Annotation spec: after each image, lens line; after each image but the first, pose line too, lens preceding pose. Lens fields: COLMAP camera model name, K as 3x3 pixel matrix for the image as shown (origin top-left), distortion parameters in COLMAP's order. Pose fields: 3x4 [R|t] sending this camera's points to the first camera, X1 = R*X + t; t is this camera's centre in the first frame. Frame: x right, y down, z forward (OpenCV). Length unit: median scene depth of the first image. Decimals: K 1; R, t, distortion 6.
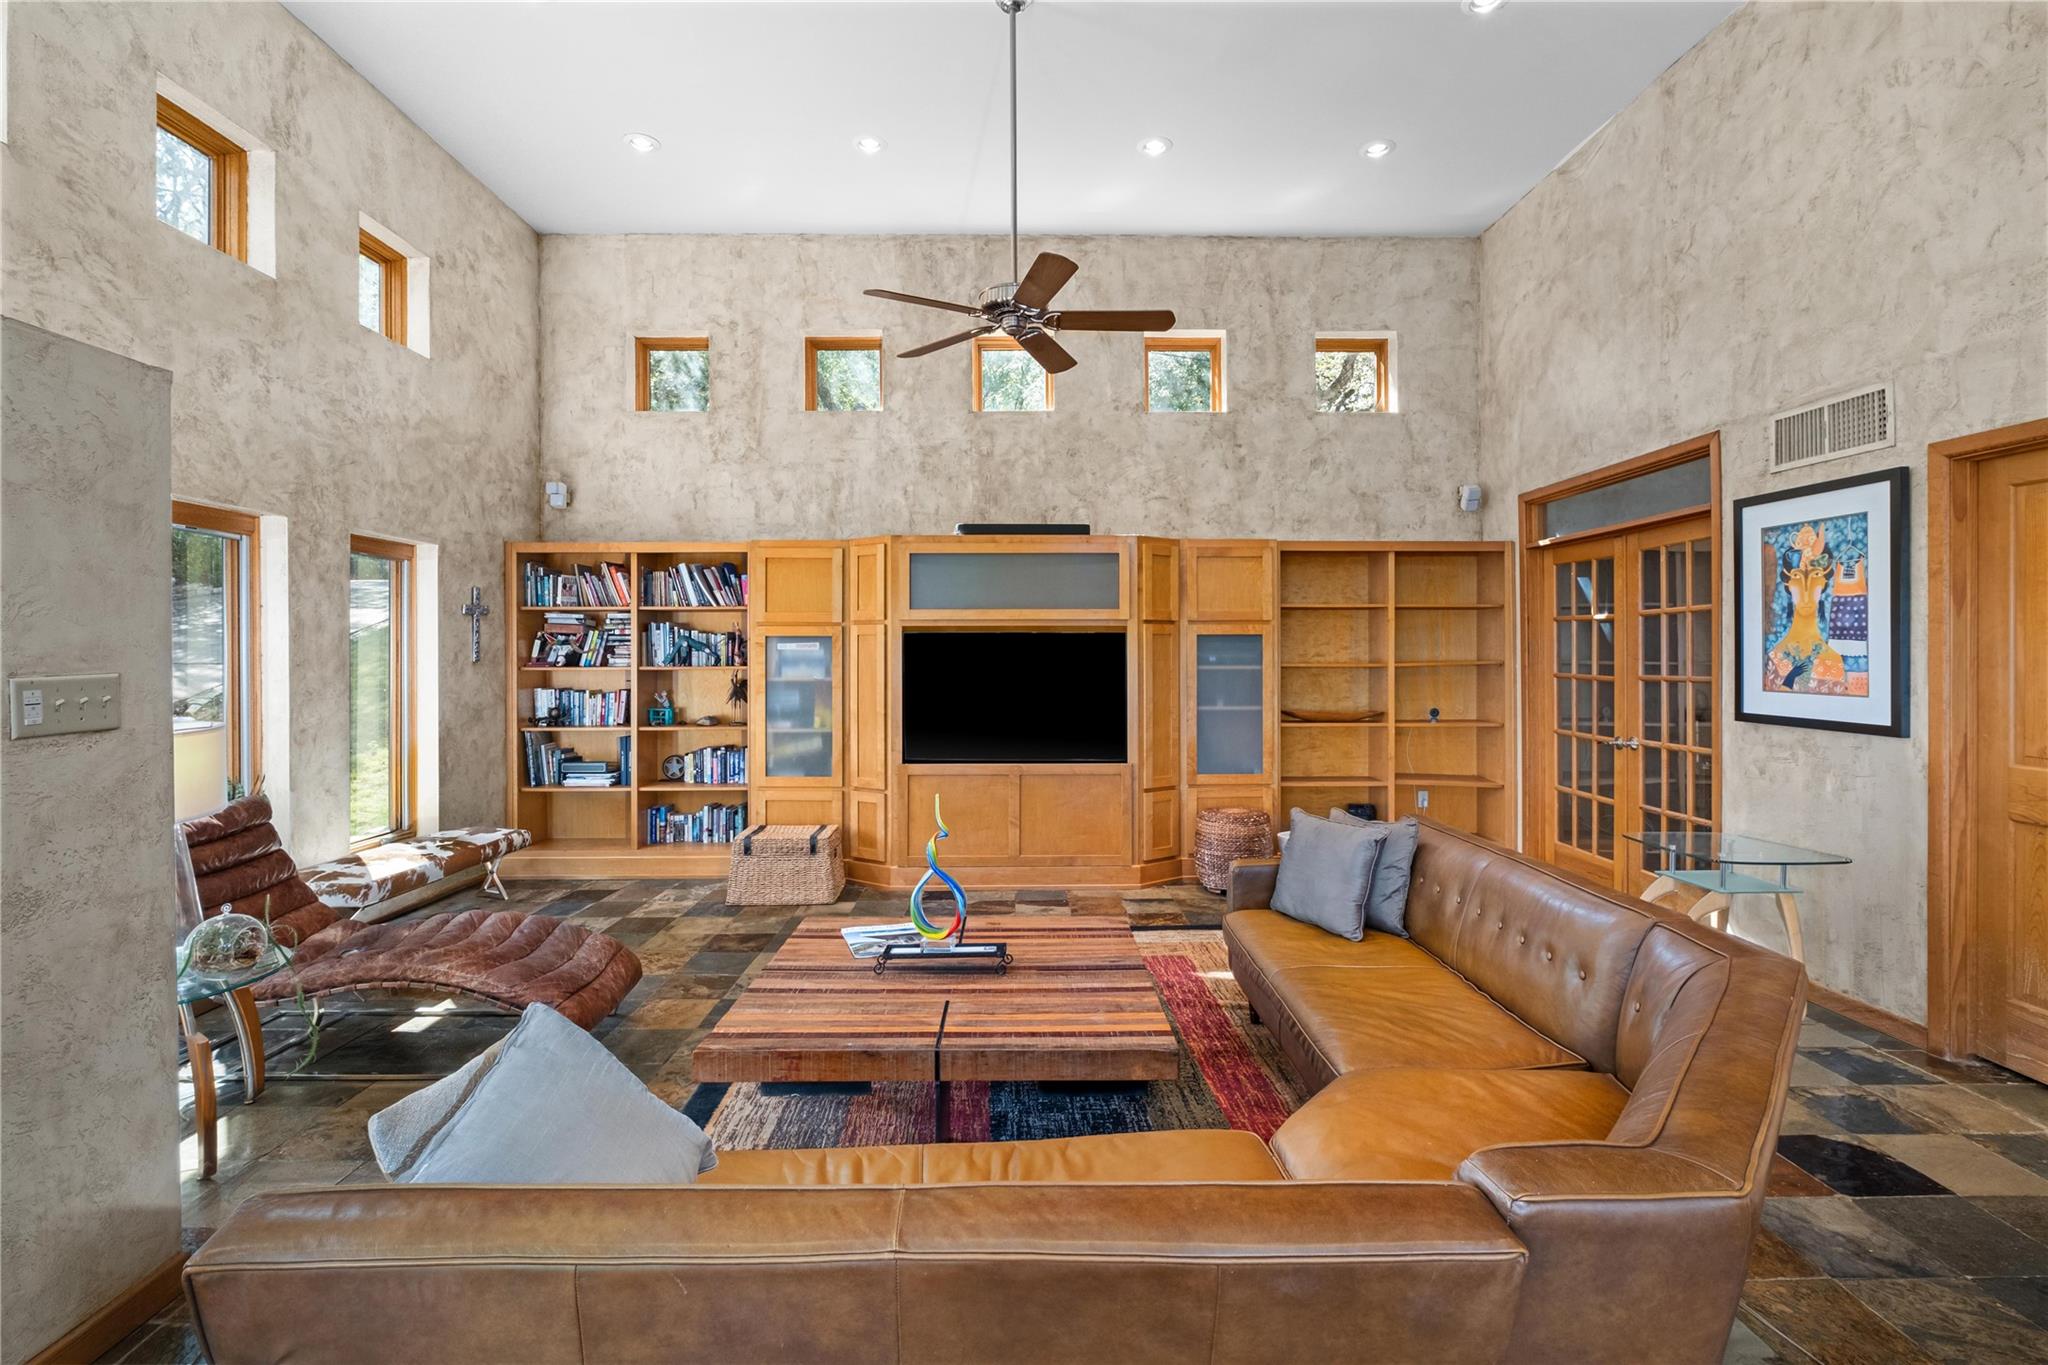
lens RADIAL K [[942.7, 0, 1027.2], [0, 942.7, 667.4], [0, 0, 1]] dist [-0.004454, 0.002884]
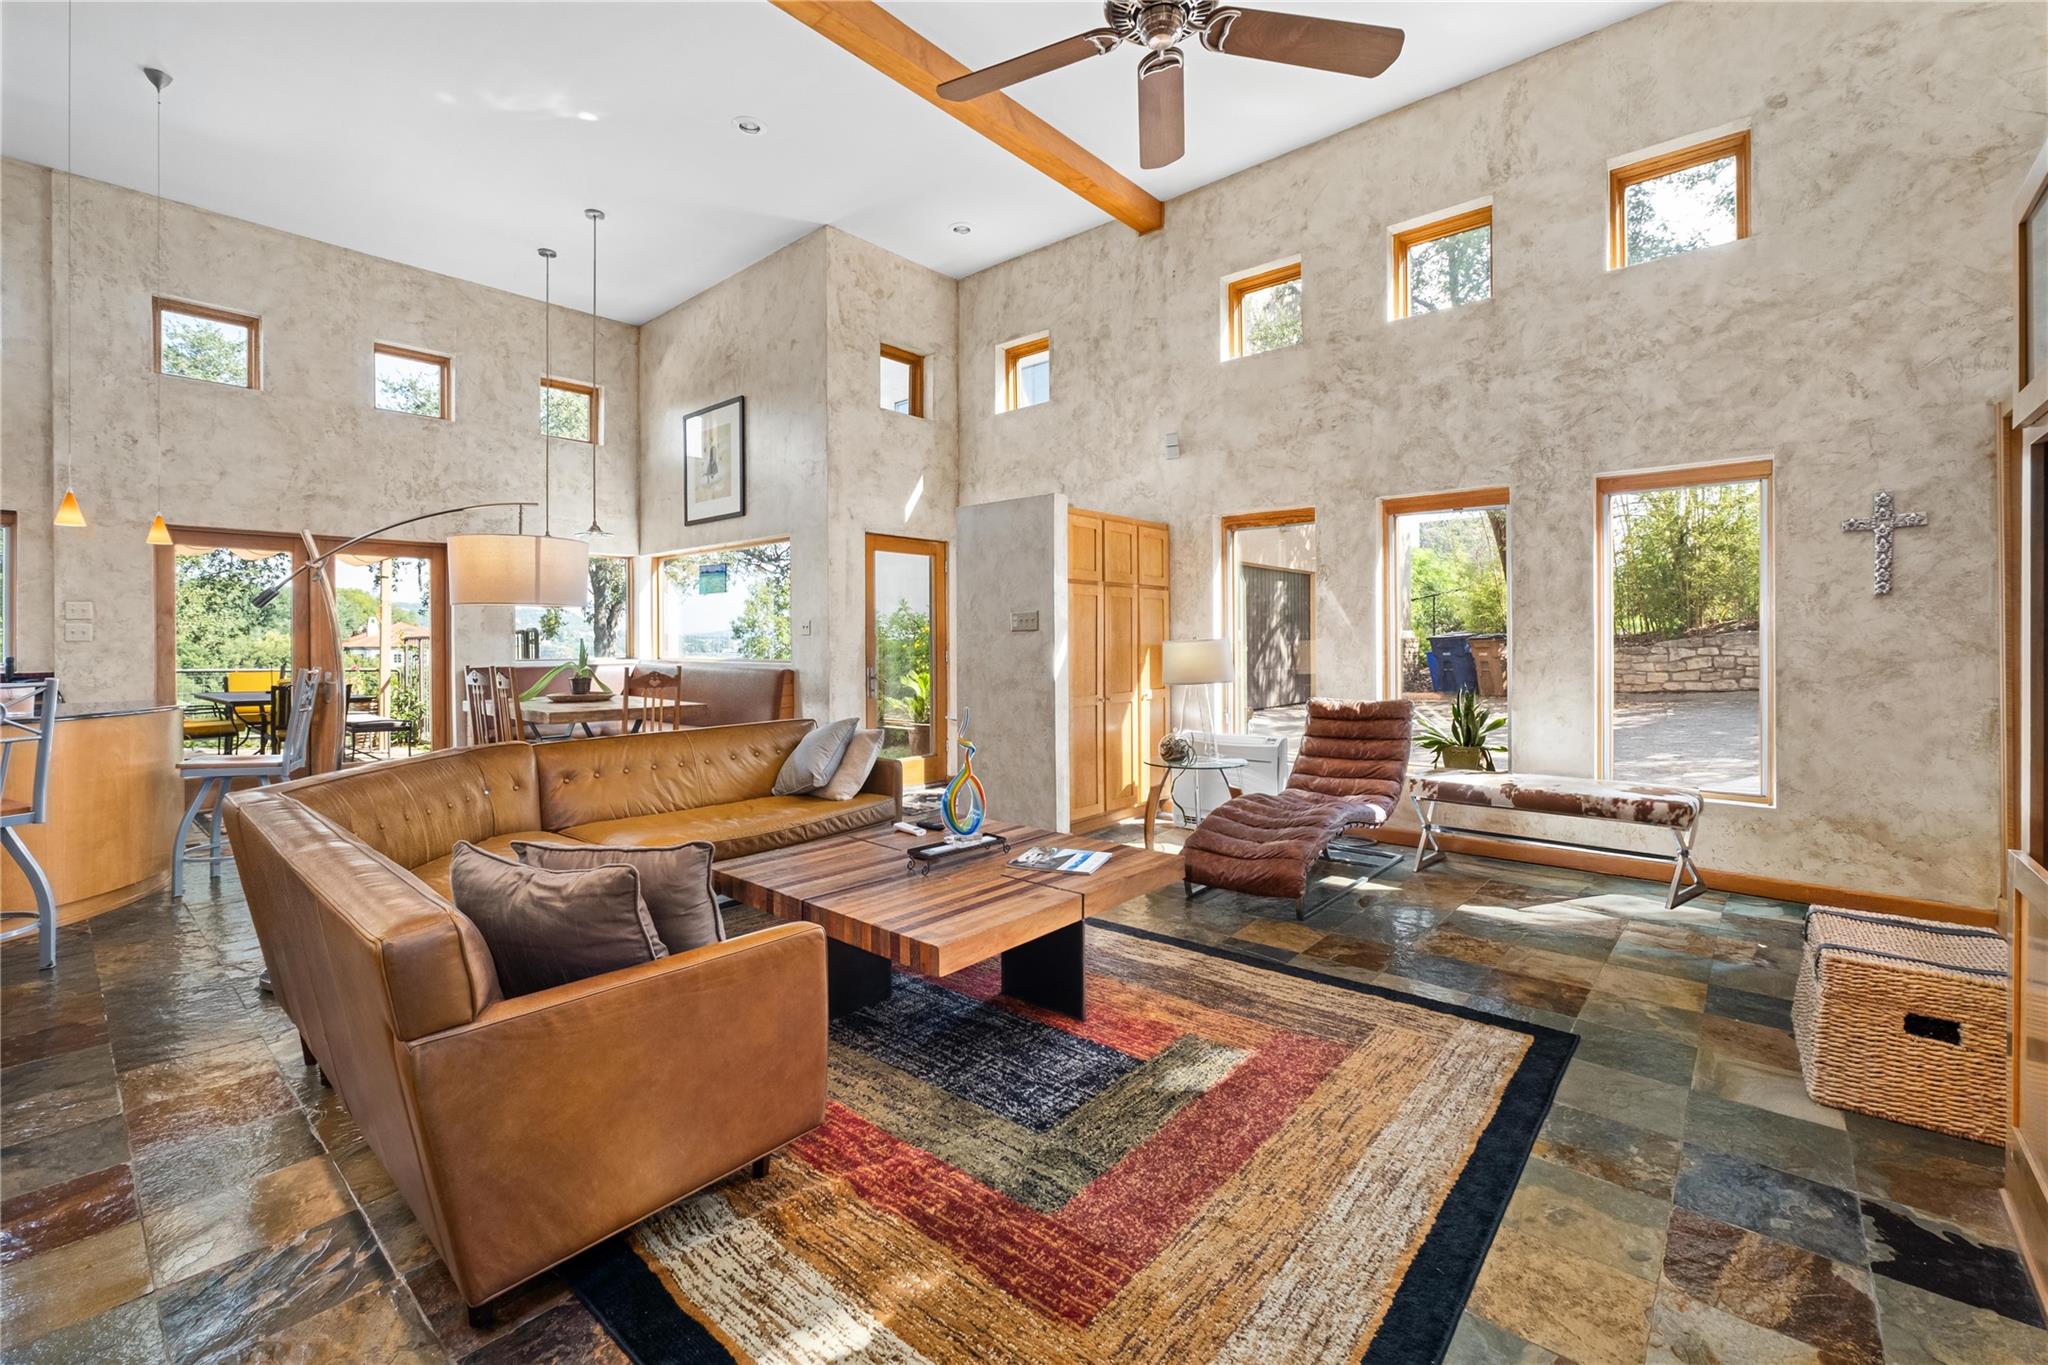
lens RADIAL K [[875.7, 0, 1024.4], [0, 875.7, 637.8], [0, 0, 1]] dist [0.000709, 0.003157]
pose [[-0.664497, 0.004798, -0.747275, 0.449110], [-0.000253, 0.999978, 0.006645, 0.029378], [0.747291, 0.004605, -0.664481, 1.216111]]
